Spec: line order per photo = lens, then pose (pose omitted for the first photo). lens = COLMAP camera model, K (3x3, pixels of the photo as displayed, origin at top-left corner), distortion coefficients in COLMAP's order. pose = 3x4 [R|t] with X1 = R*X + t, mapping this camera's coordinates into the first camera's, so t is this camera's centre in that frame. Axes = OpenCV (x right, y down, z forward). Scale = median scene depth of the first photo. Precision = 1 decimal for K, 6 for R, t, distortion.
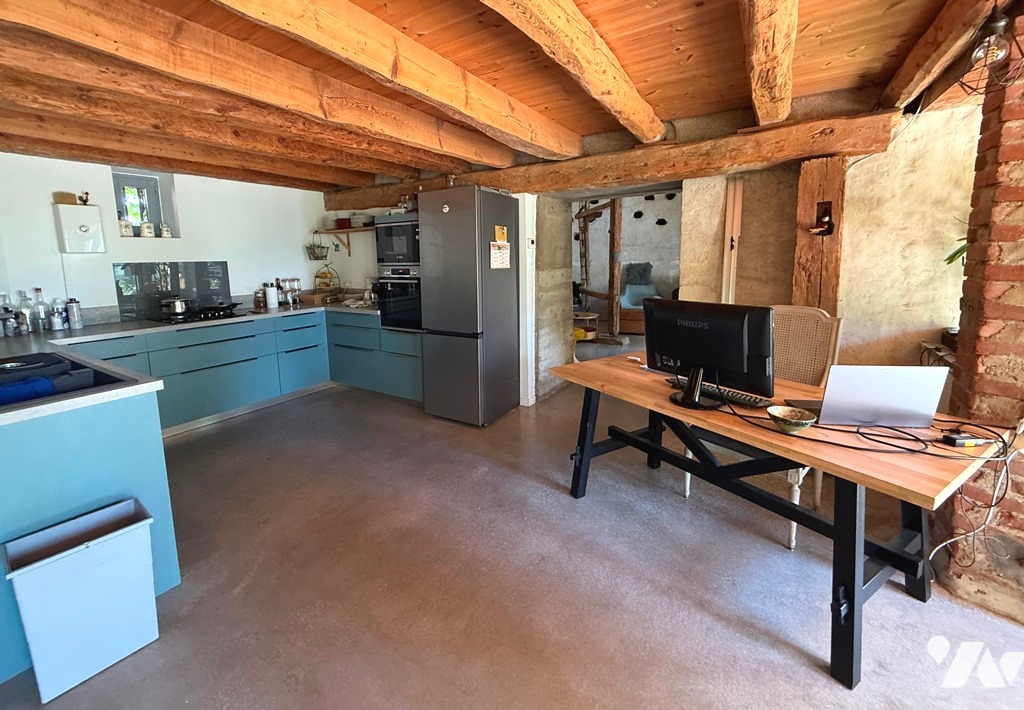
lens RADIAL K [[427.6, 0, 504.9], [0, 427.6, 315.8], [0, 0, 1]] dist [0.001845, 0.000028]
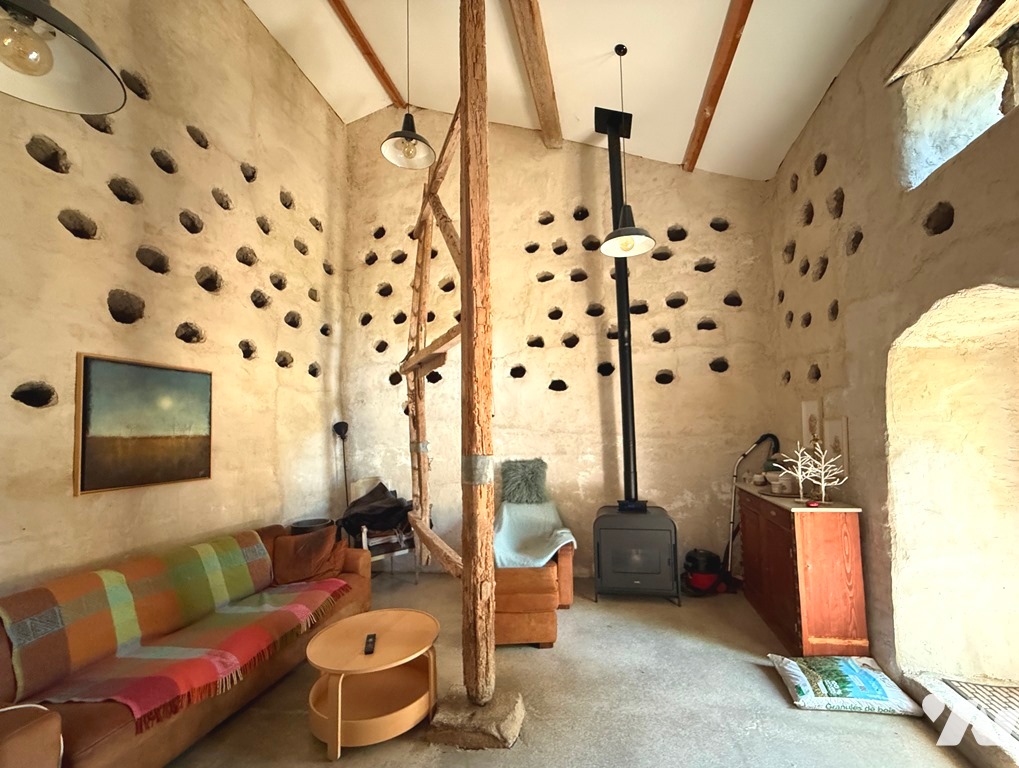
lens RADIAL K [[409.1, 0, 509.8], [0, 409.1, 385.3], [0, 0, 1]] dist [-0.000047, 0.000000]
pose [[0.950333, 0.034271, 0.309343, 0.139091], [0.038982, 0.972986, -0.227551, -0.099507], [-0.308785, 0.228308, 0.923324, 0.521619]]
